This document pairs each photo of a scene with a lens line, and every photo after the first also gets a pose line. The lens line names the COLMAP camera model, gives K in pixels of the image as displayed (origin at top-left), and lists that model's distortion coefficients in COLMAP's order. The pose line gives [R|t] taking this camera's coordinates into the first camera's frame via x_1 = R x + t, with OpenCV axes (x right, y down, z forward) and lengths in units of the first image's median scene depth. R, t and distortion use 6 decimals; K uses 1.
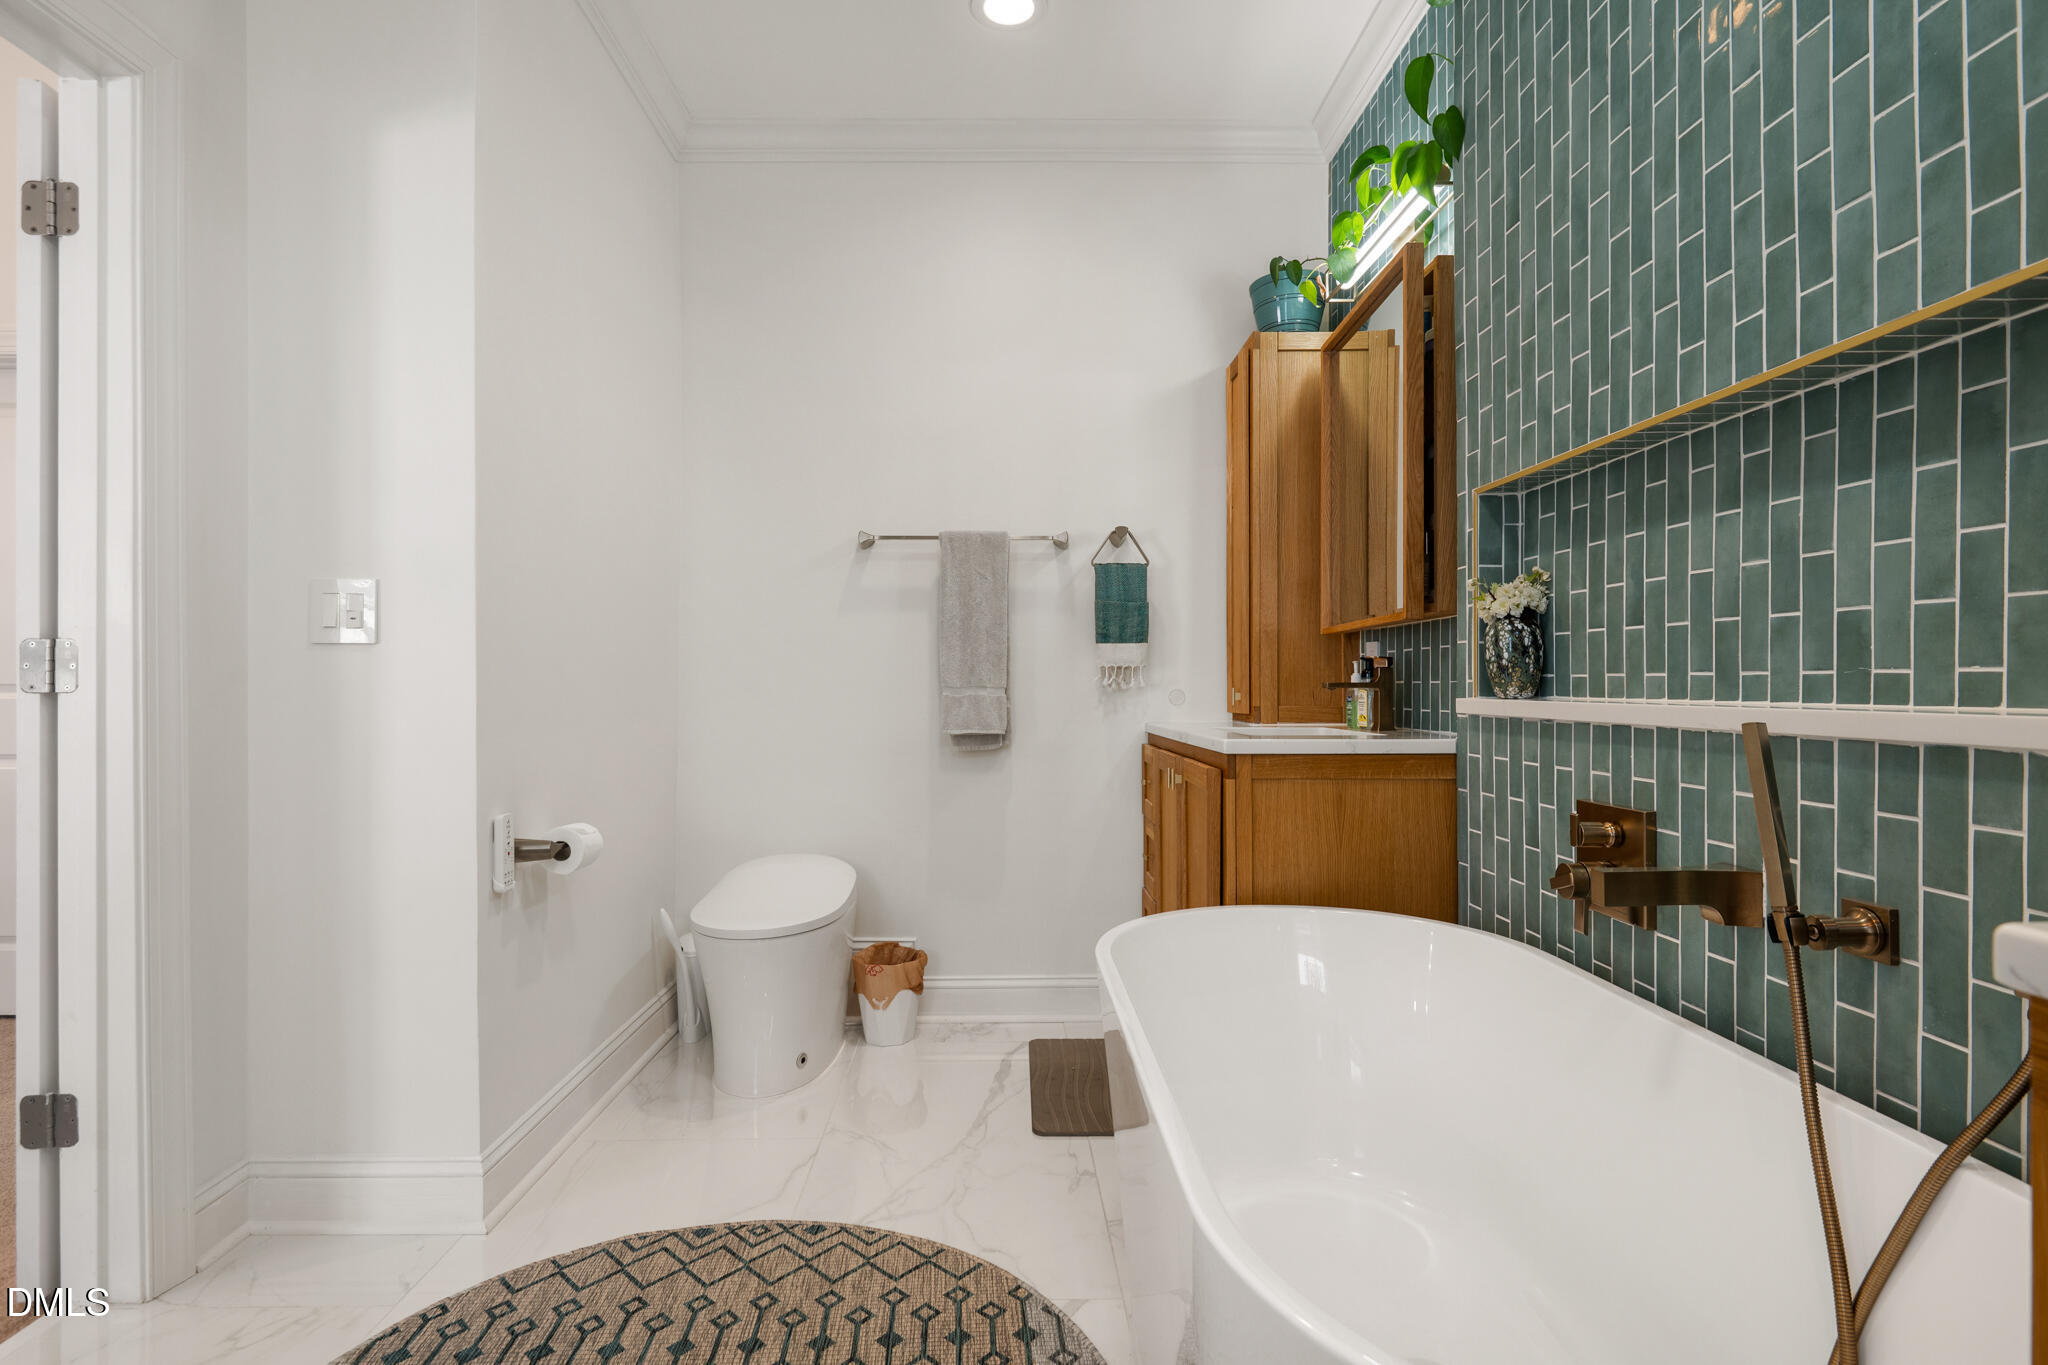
lens RADIAL K [[1002.0, 0, 1024.0], [0, 1002.0, 682.5], [0, 0, 1]] dist [0.000339, 0.000035]
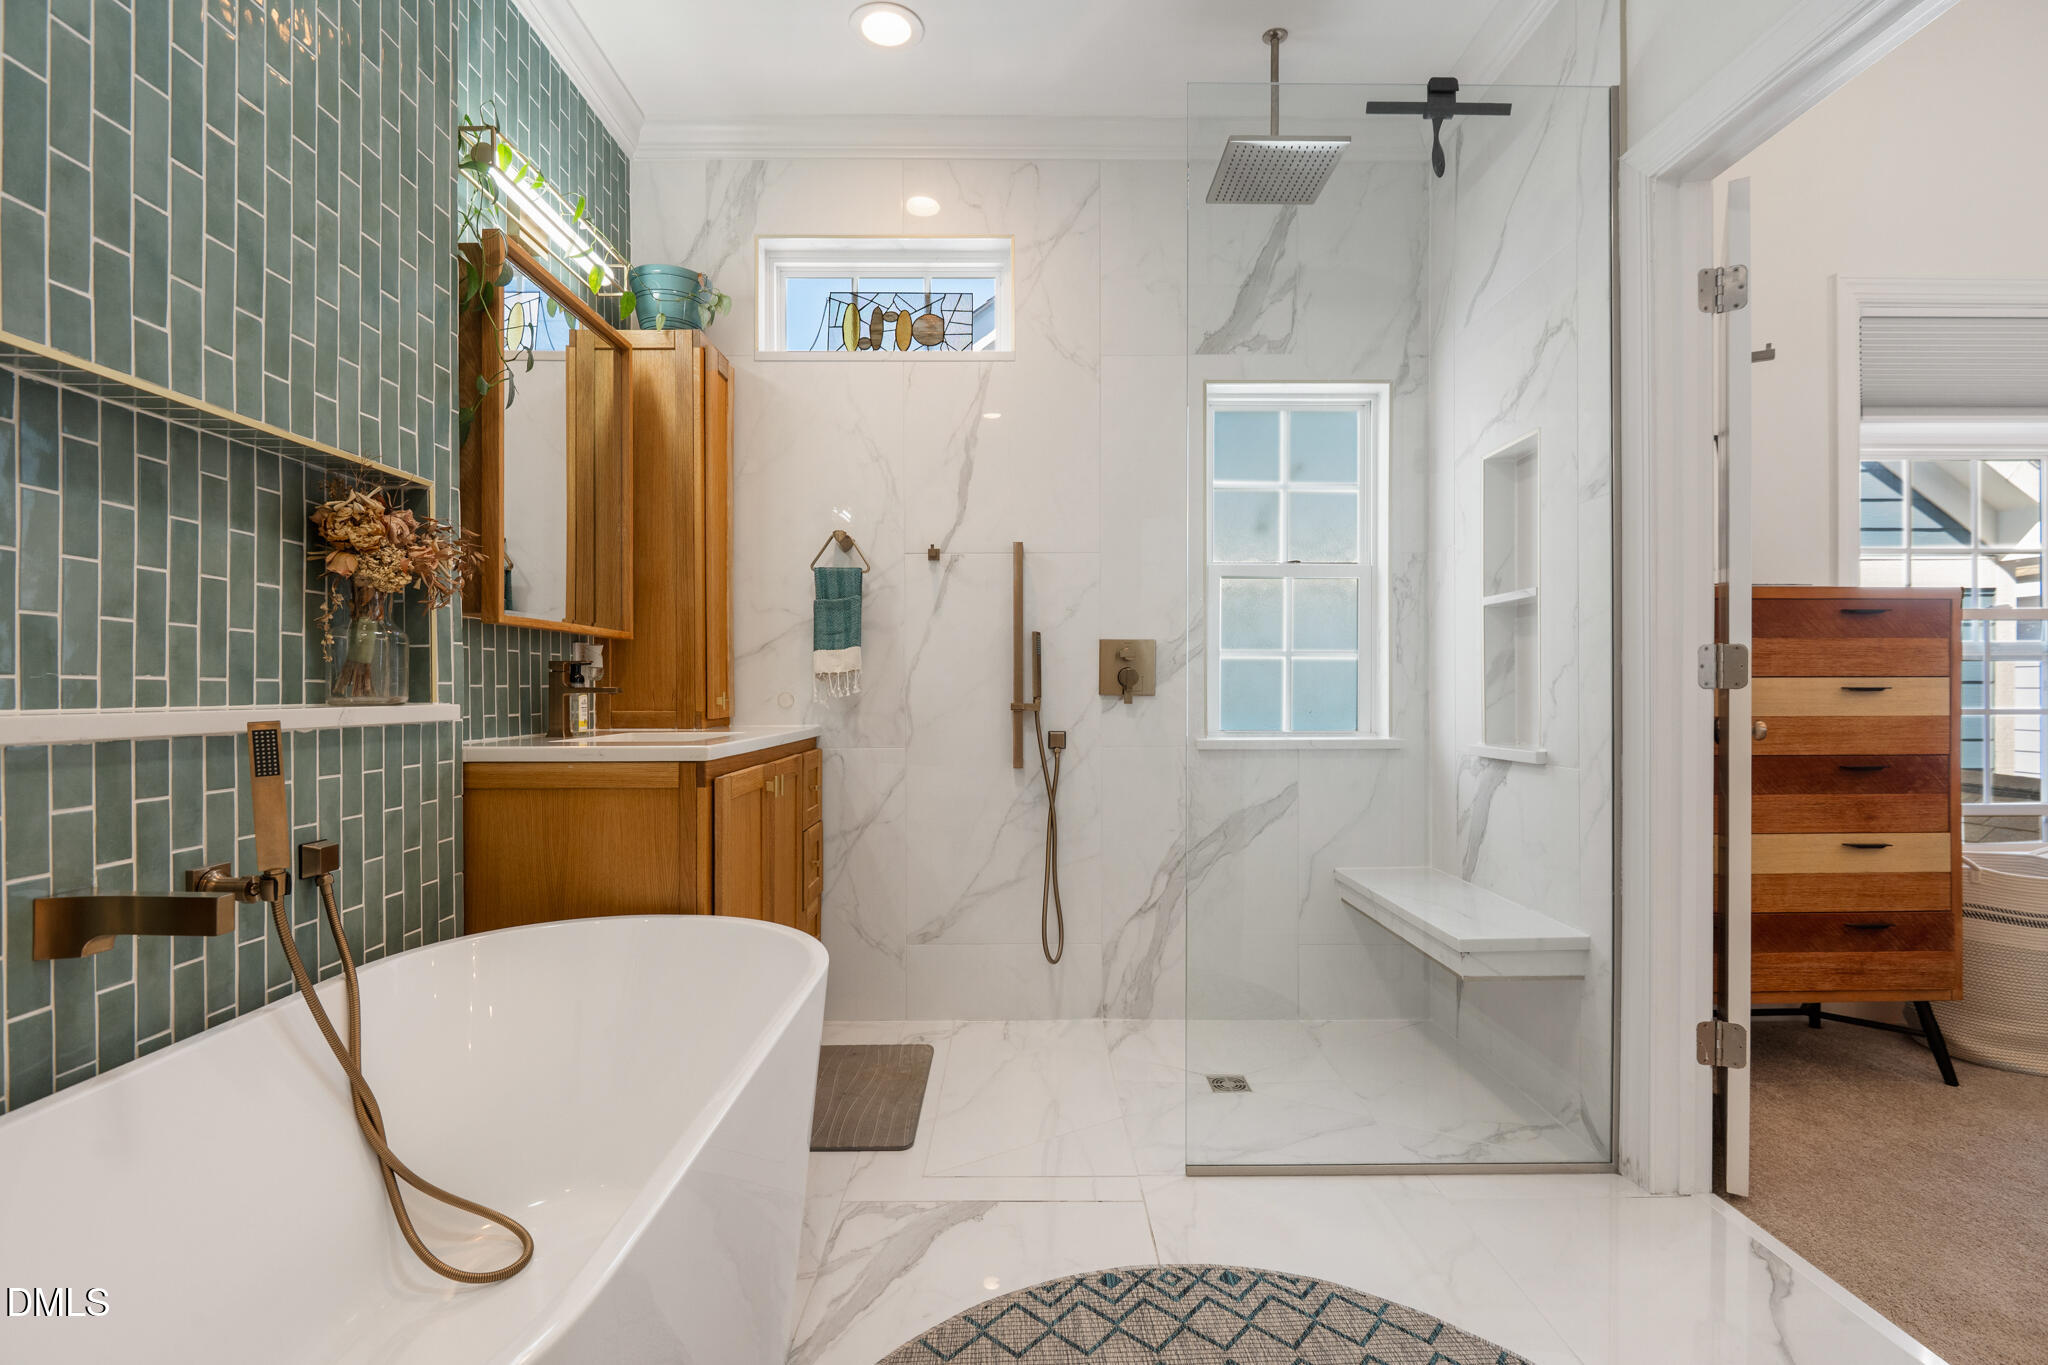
lens RADIAL K [[938.3, 0, 1030.2], [0, 938.3, 693.2], [0, 0, 1]] dist [-0.000056, -0.000878]
pose [[-0.999941, 0.007621, 0.007790, -0.170598], [0.007648, 0.999965, 0.003478, 0.010191], [-0.007764, 0.003538, -0.999964, 2.050641]]
